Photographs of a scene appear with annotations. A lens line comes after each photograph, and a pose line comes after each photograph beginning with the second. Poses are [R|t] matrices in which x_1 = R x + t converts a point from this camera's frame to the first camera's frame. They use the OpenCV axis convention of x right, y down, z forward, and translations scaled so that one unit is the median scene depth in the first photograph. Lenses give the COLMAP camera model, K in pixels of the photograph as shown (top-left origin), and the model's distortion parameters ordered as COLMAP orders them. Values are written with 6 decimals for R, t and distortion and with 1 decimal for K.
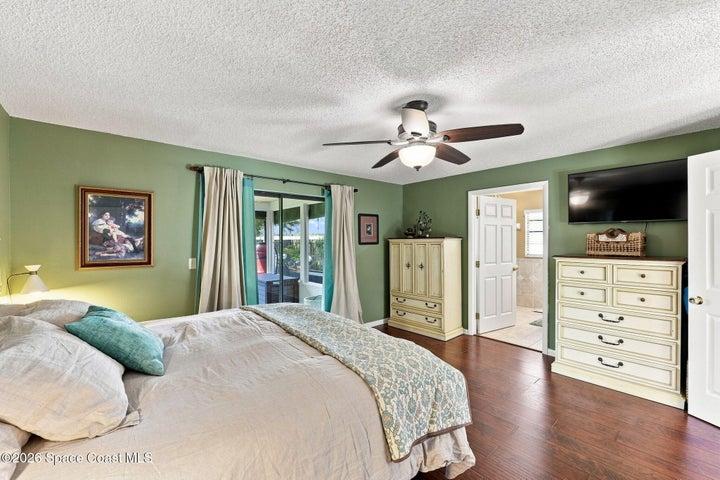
lens RADIAL K [[292.7, 0, 360.0], [0, 292.7, 240.0], [0, 0, 1]] dist [-0.013077, 0.000226]
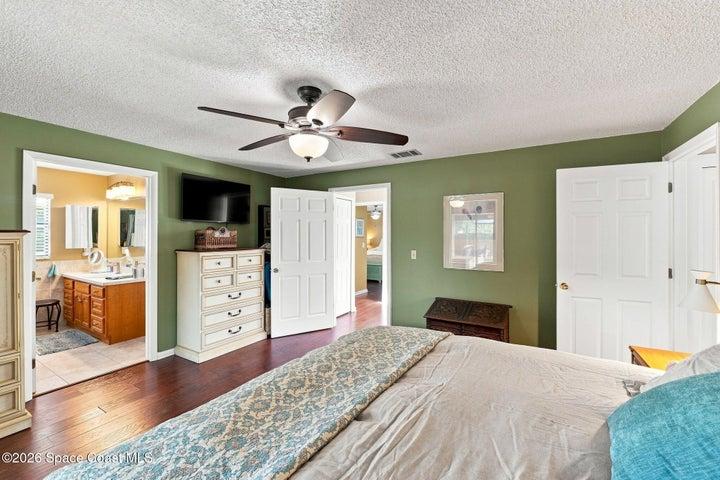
lens RADIAL K [[292.7, 0, 360.0], [0, 292.7, 240.0], [0, 0, 1]] dist [-0.013077, 0.000226]
pose [[-0.273847, -0.021240, 0.961539, -0.543337], [0.001609, 0.999745, 0.022543, -0.010267], [-0.961772, 0.007720, -0.273742, 0.809400]]
